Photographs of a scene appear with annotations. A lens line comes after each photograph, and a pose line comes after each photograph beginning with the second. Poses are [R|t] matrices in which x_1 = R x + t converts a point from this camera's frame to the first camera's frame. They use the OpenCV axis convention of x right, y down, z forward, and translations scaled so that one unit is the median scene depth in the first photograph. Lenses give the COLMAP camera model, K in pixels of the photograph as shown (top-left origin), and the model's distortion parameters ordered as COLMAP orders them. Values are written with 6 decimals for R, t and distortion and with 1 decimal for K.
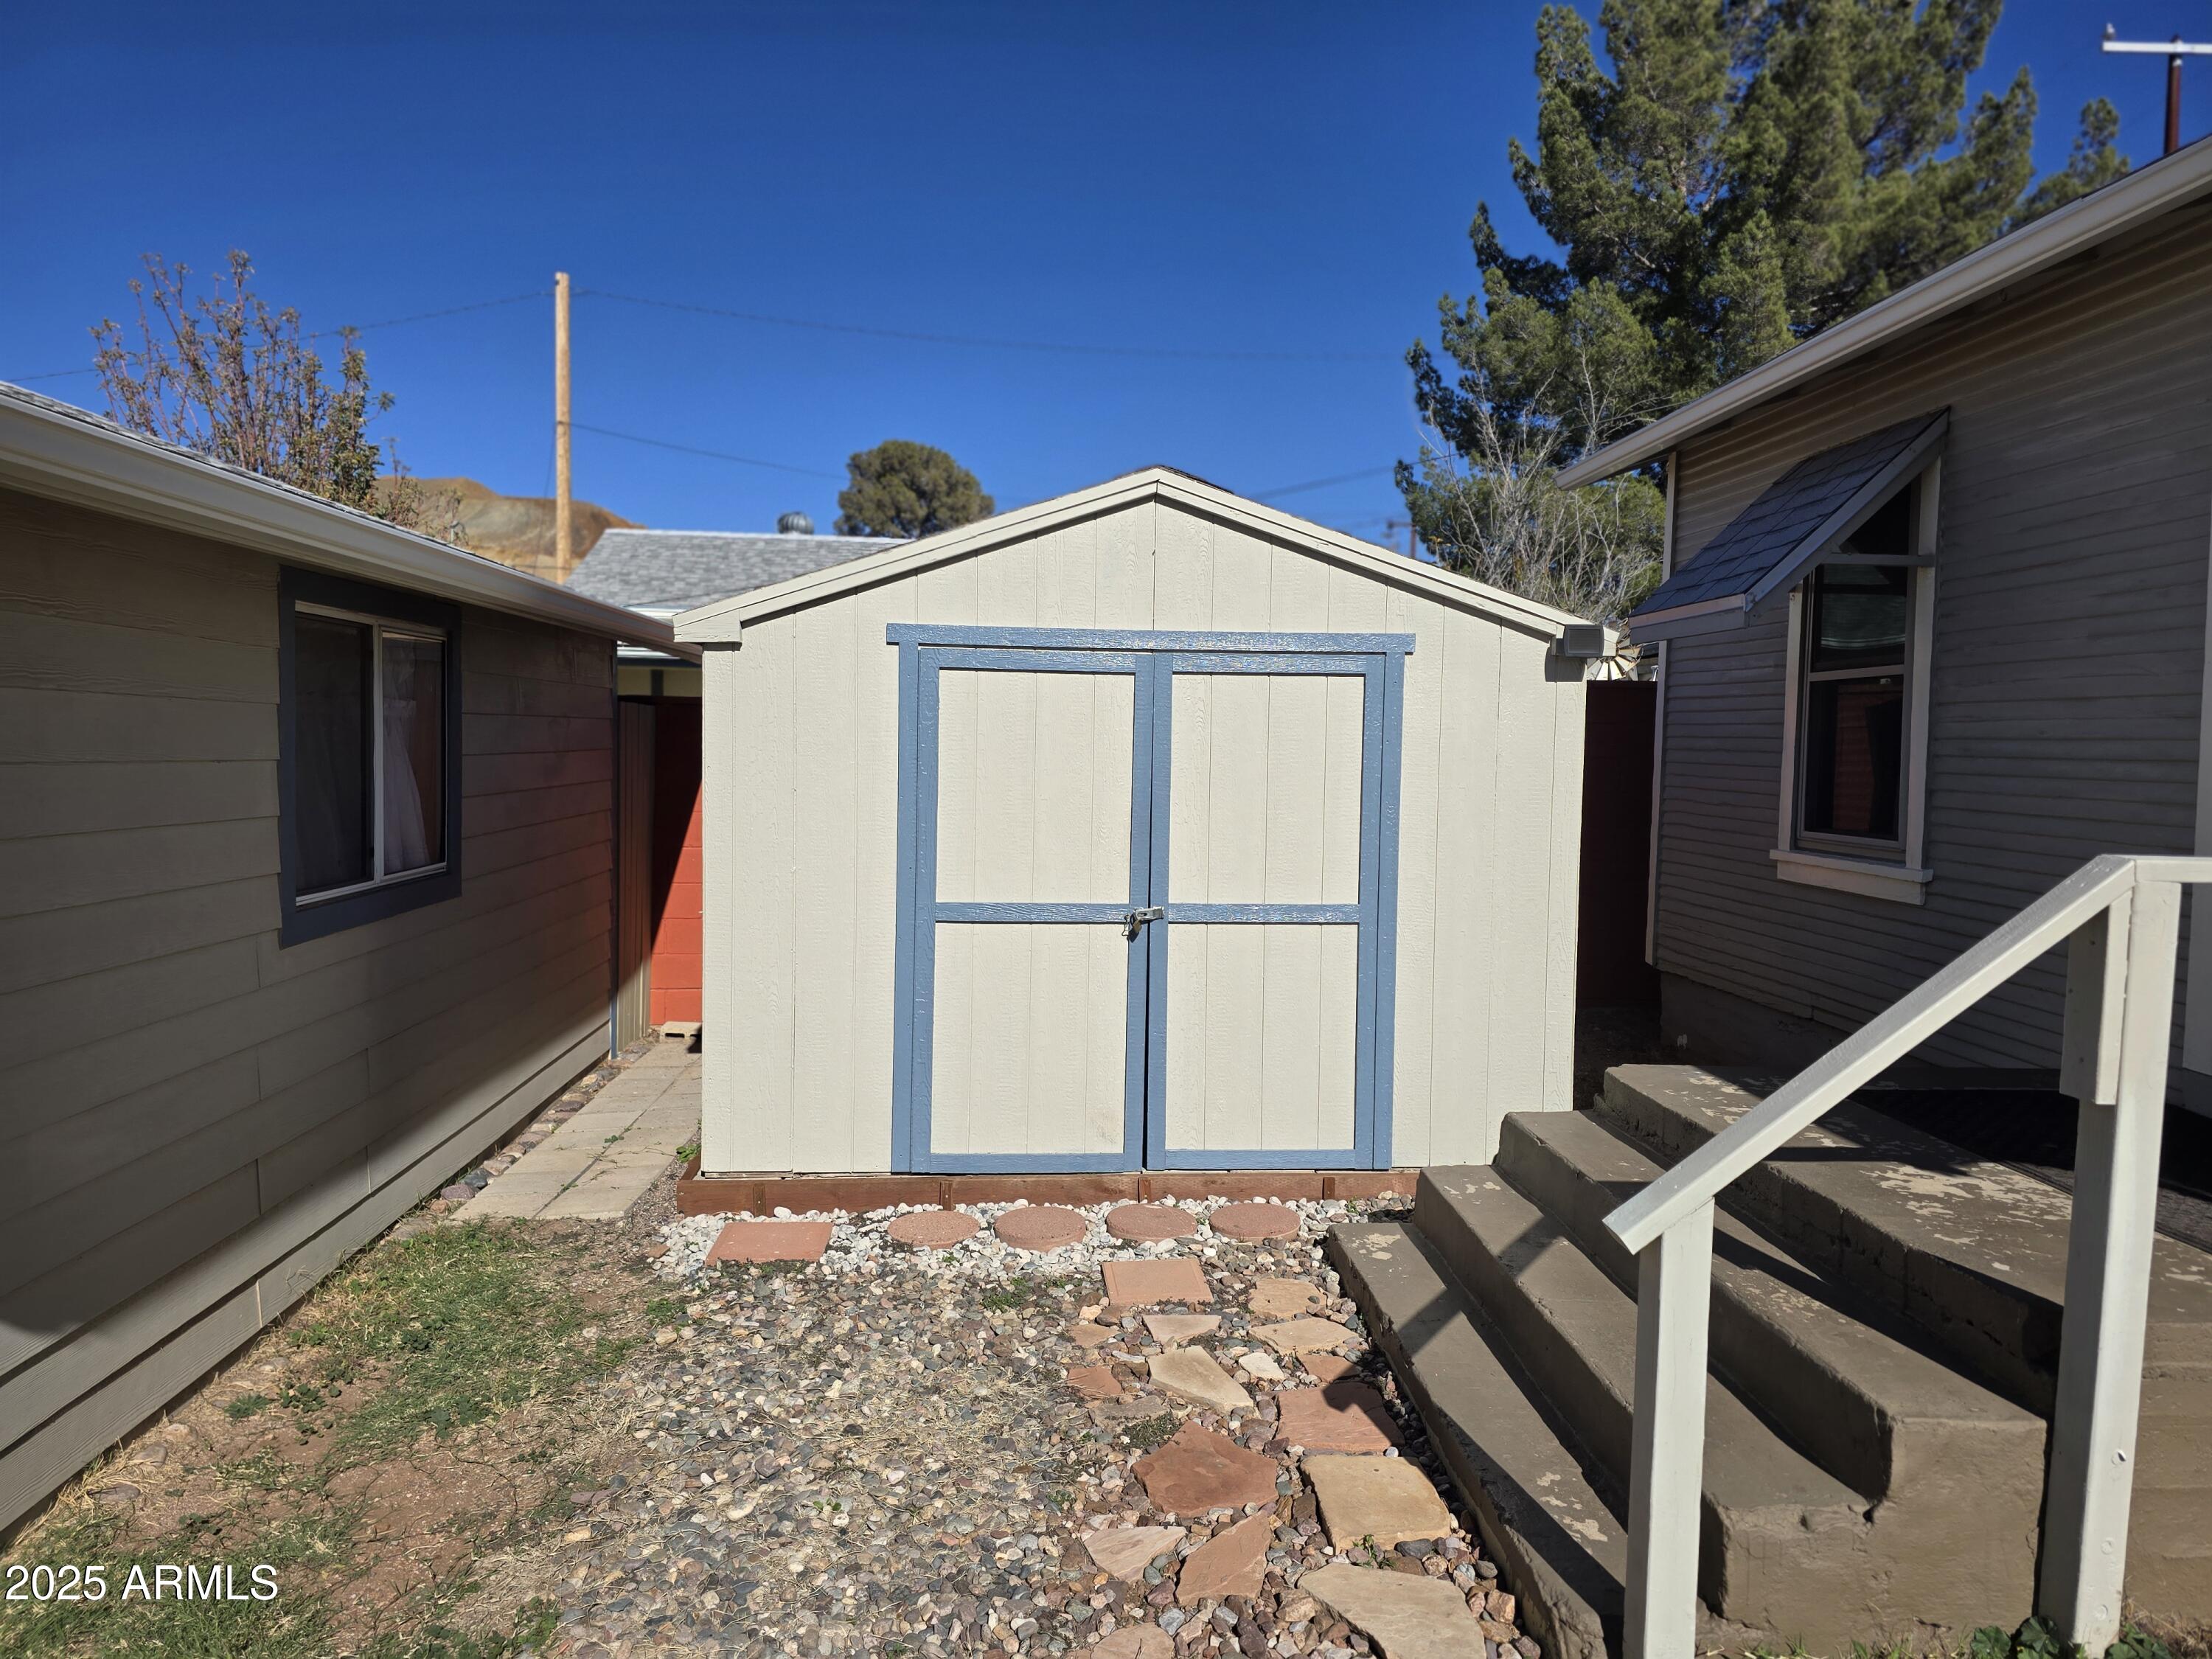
lens RADIAL K [[1476.8, 0, 1104.6], [0, 1476.8, 817.2], [0, 0, 1]] dist [0.065376, -0.055662]
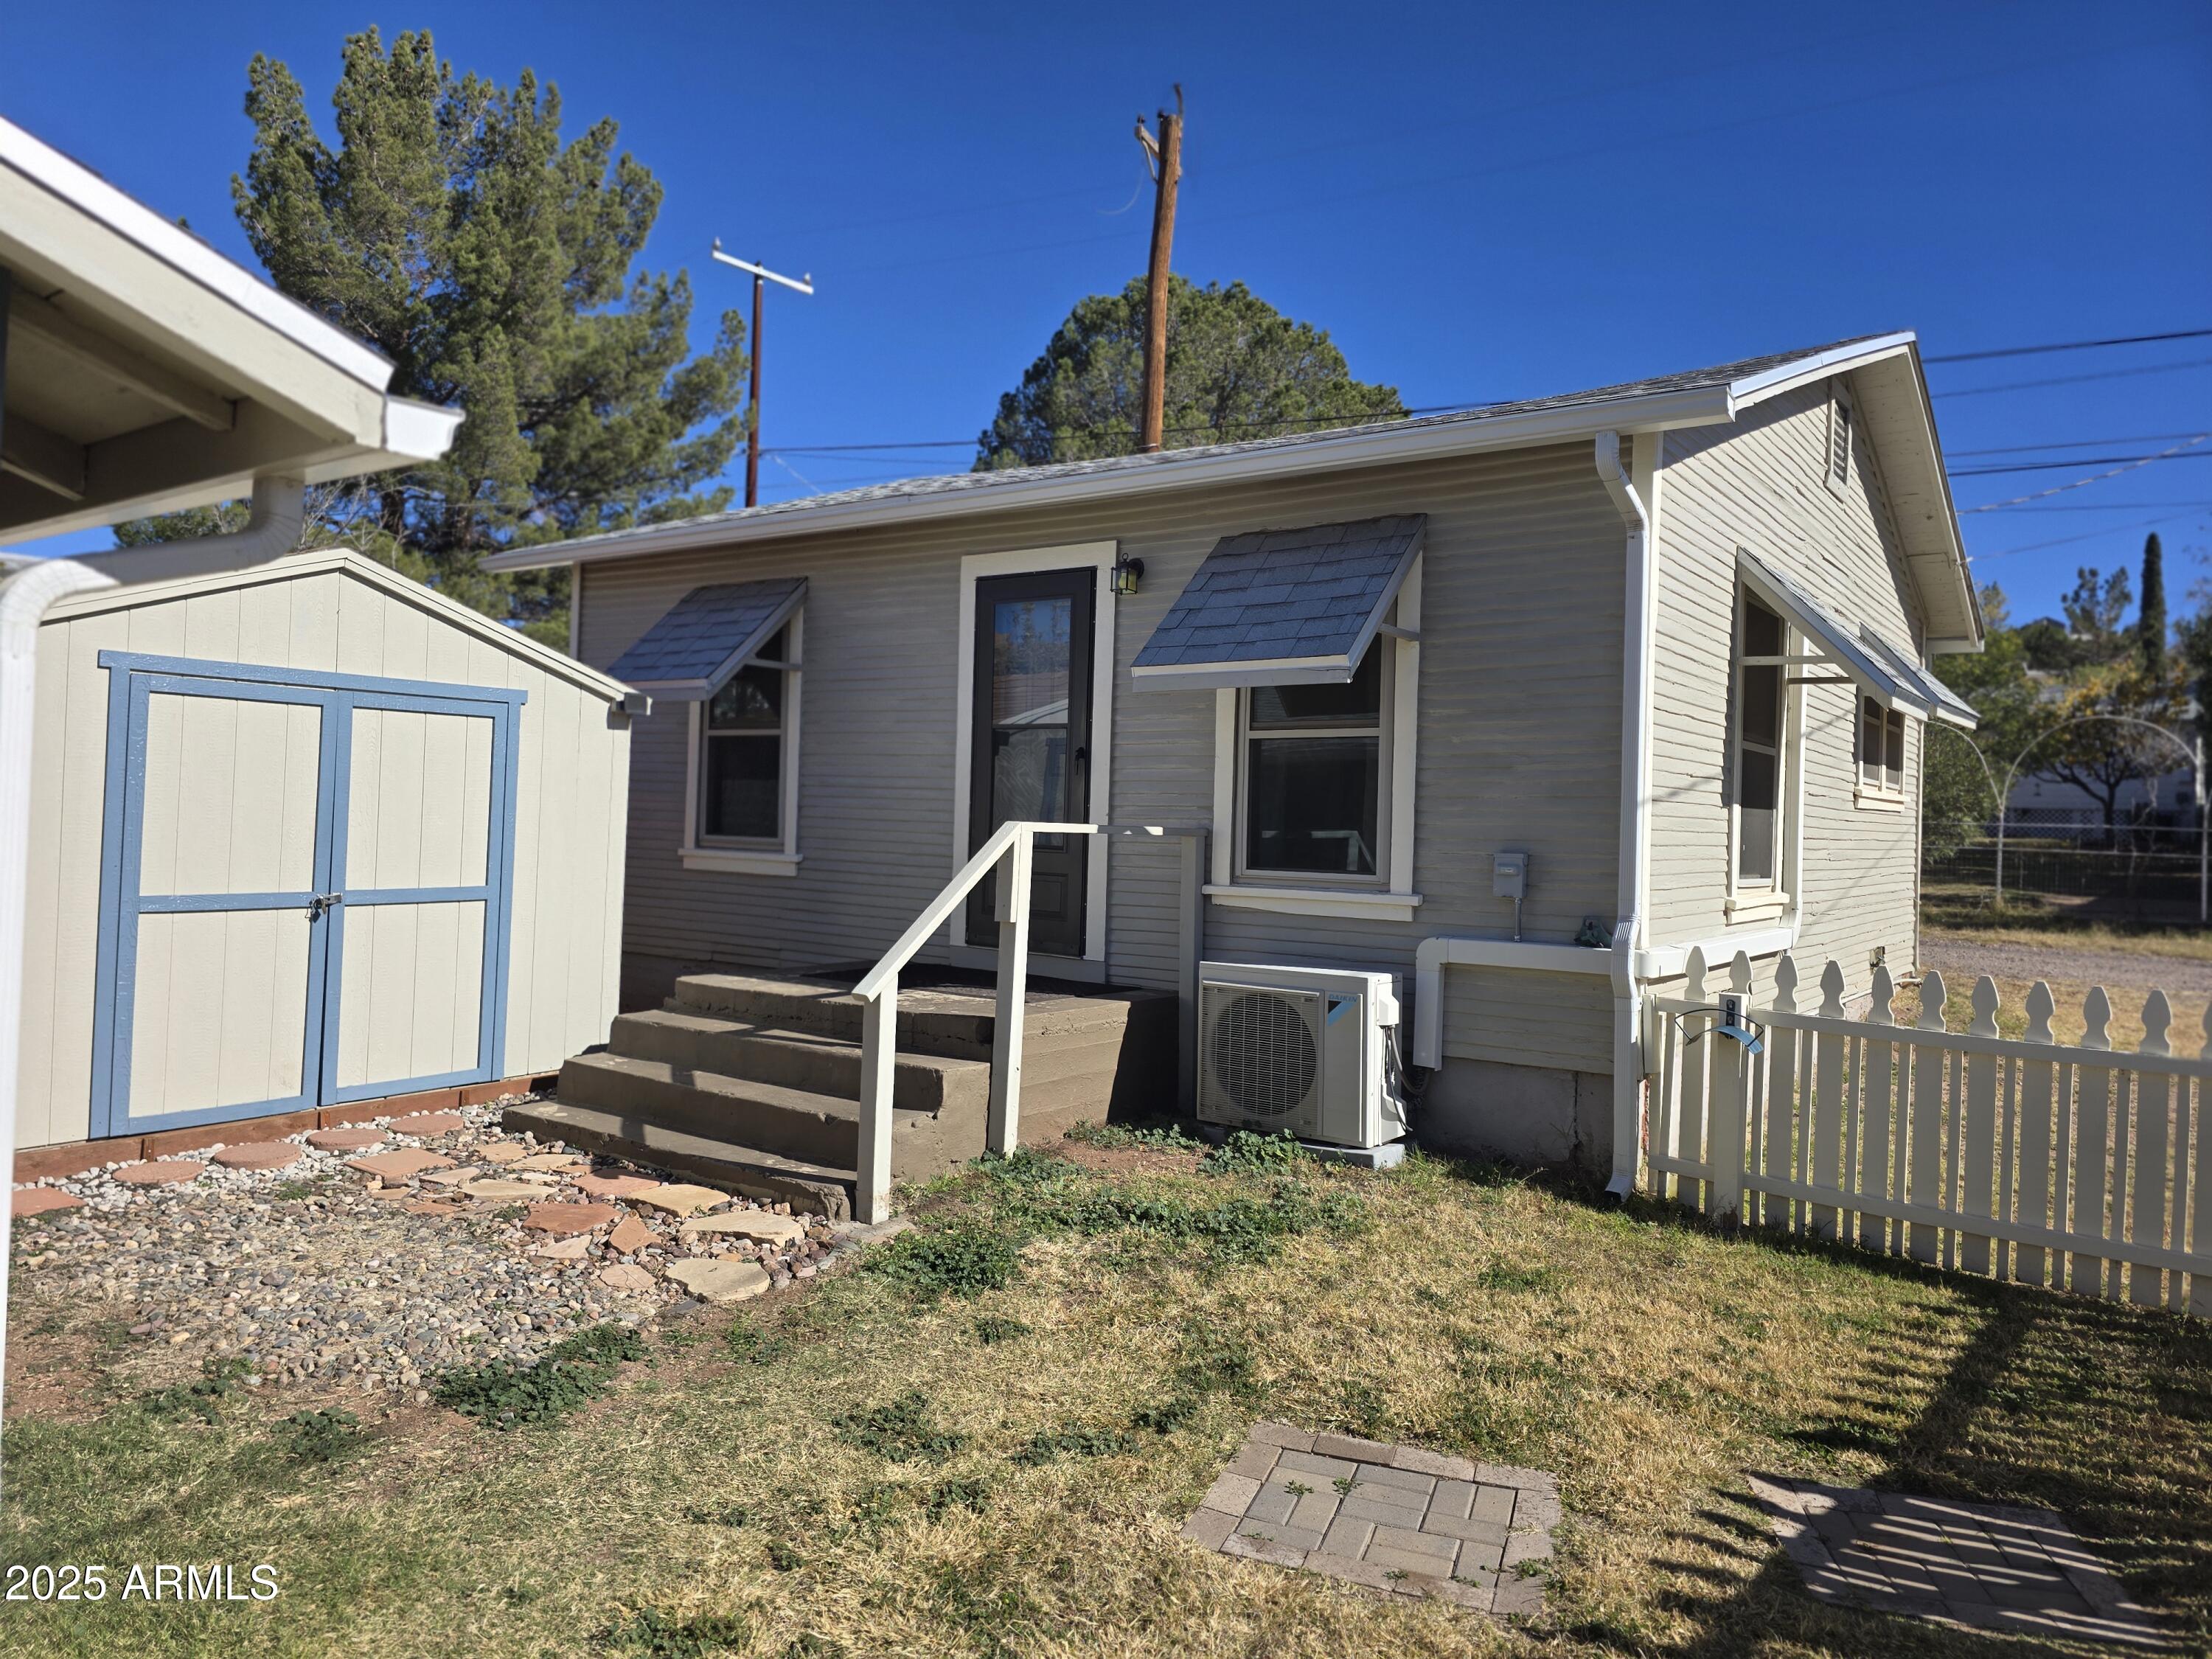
lens RADIAL K [[1464.8, 0, 1099.2], [0, 1464.8, 805.2], [0, 0, 1]] dist [0.060292, -0.051661]
pose [[0.637942, 0.007819, 0.770045, -0.482849], [0.018934, 0.999487, -0.025835, 0.029008], [-0.769852, 0.031061, 0.637467, -0.282481]]
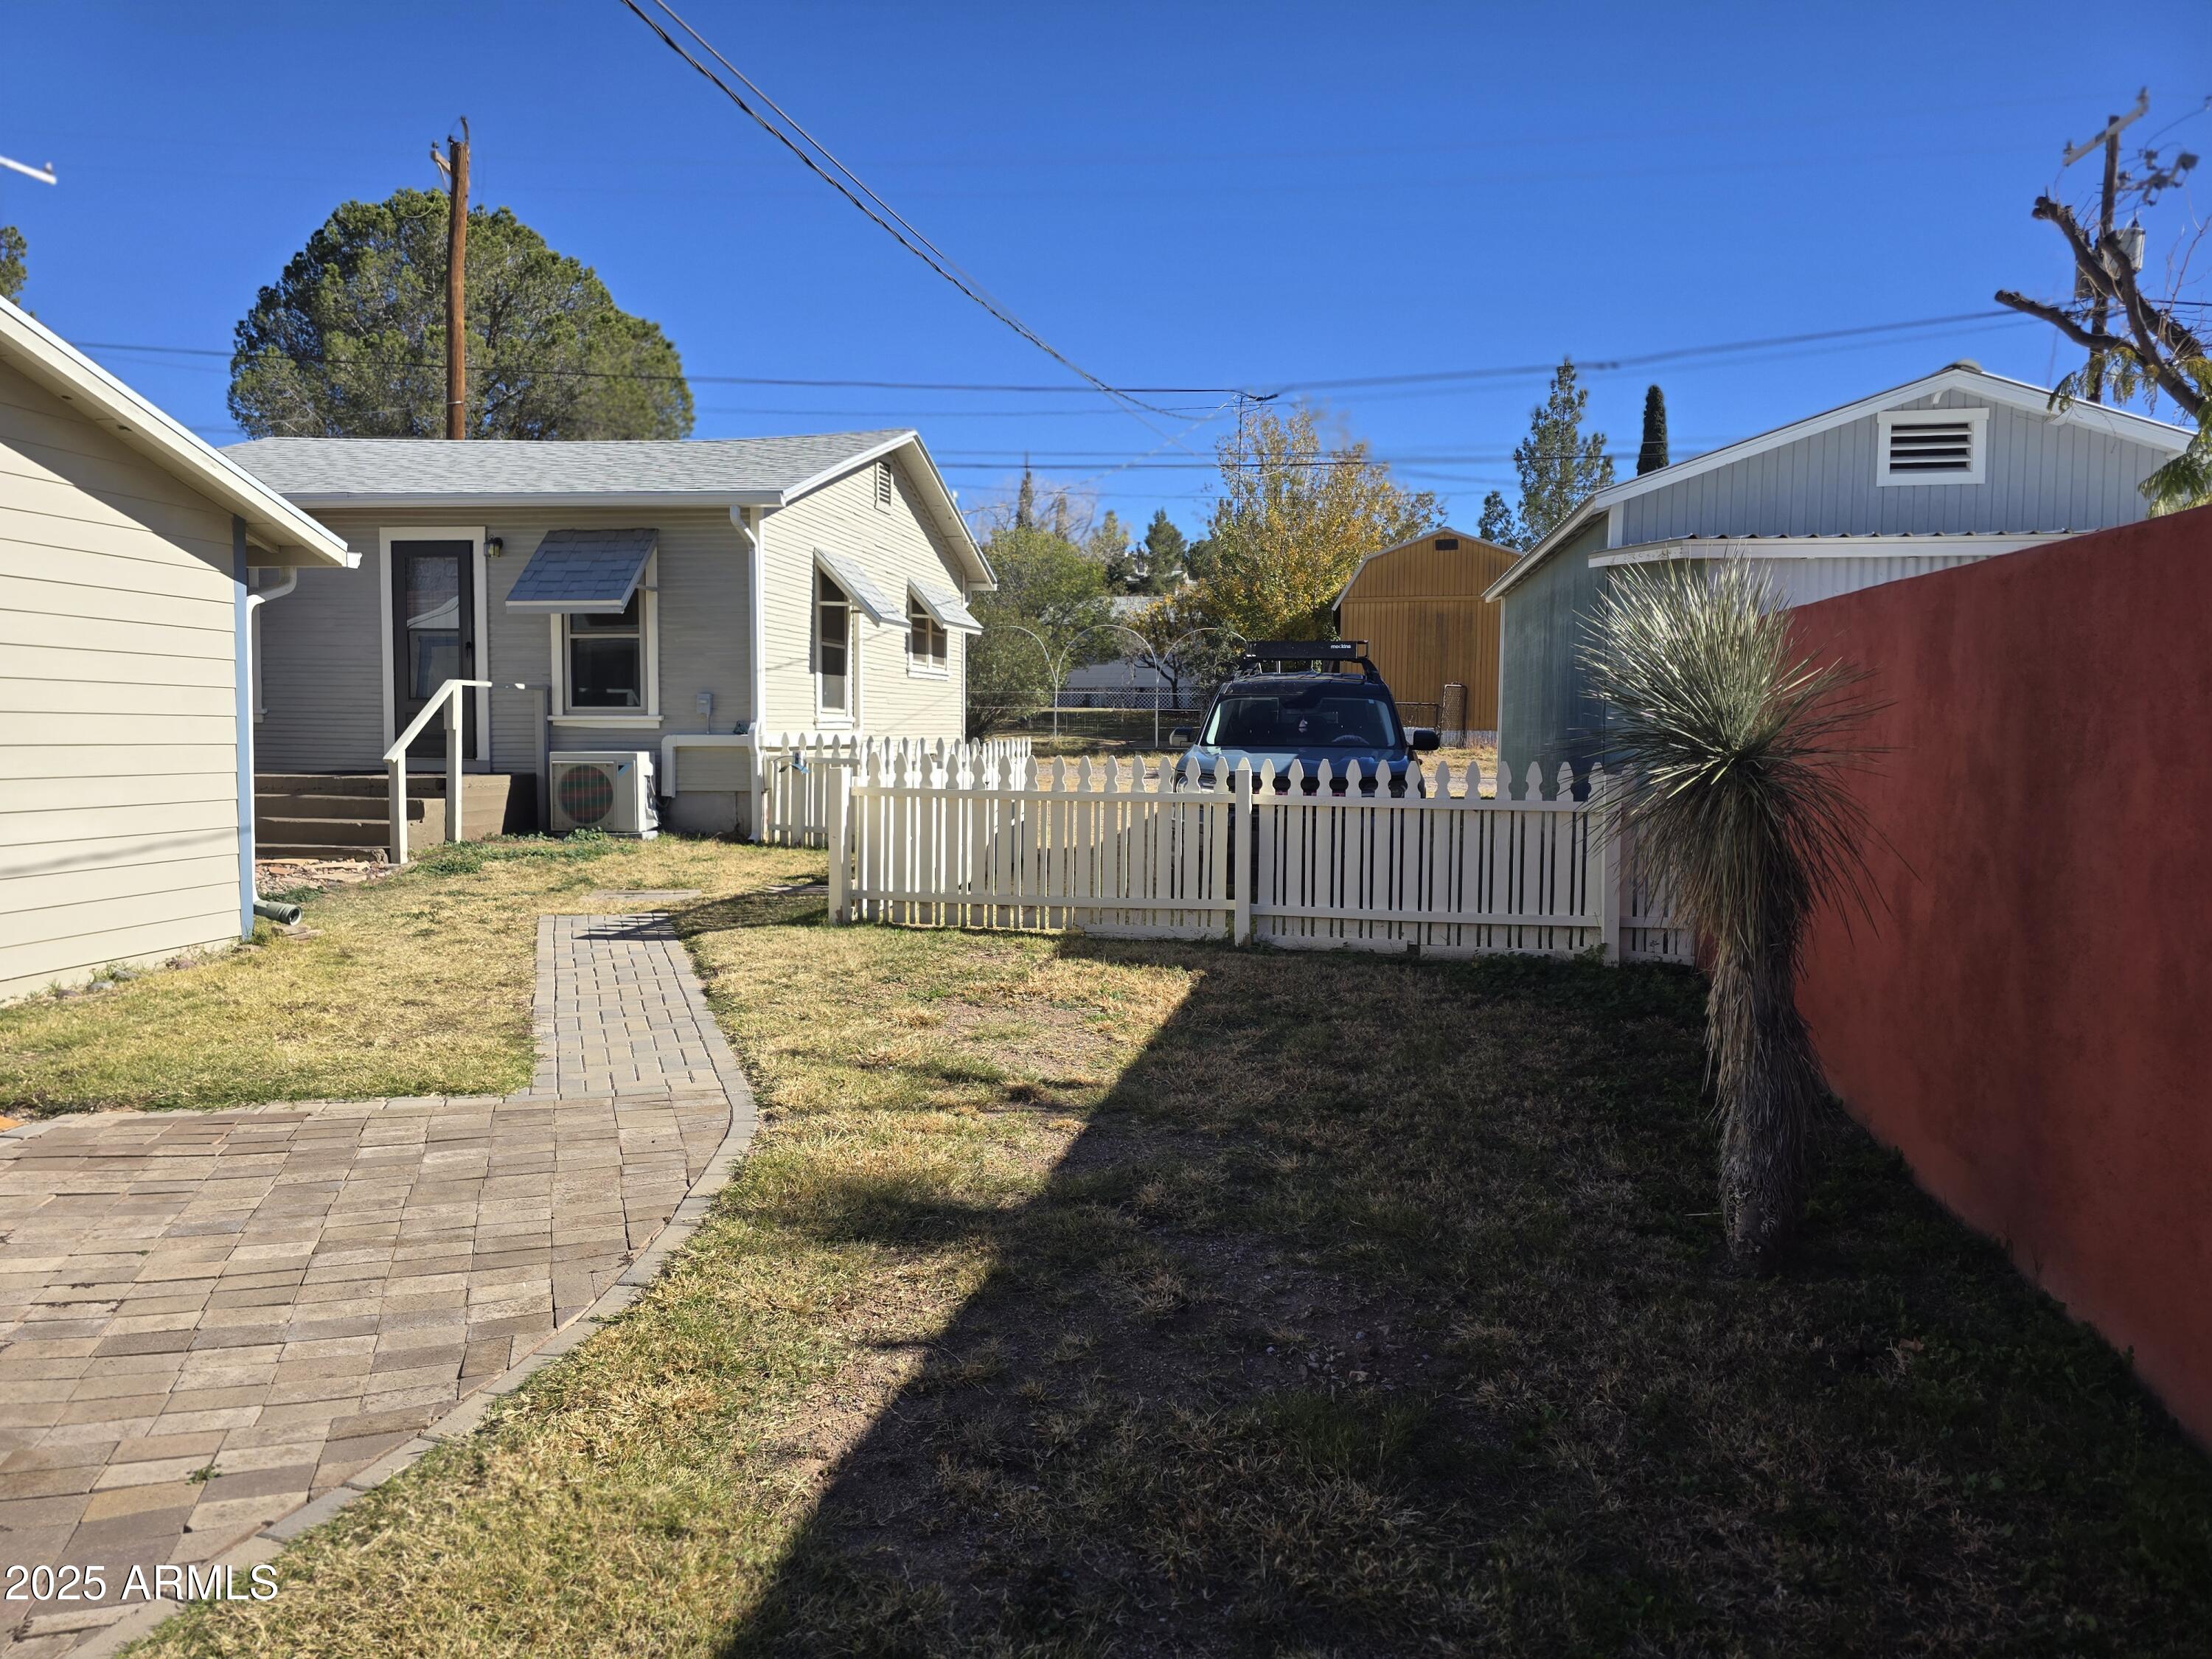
lens RADIAL K [[1464.8, 0, 1099.2], [0, 1464.8, 805.2], [0, 0, 1]] dist [0.060292, -0.051661]
pose [[0.218058, -0.070459, 0.973389, -1.624021], [0.042093, 0.997141, 0.062748, 0.099629], [-0.975028, 0.027290, 0.220400, -0.957595]]
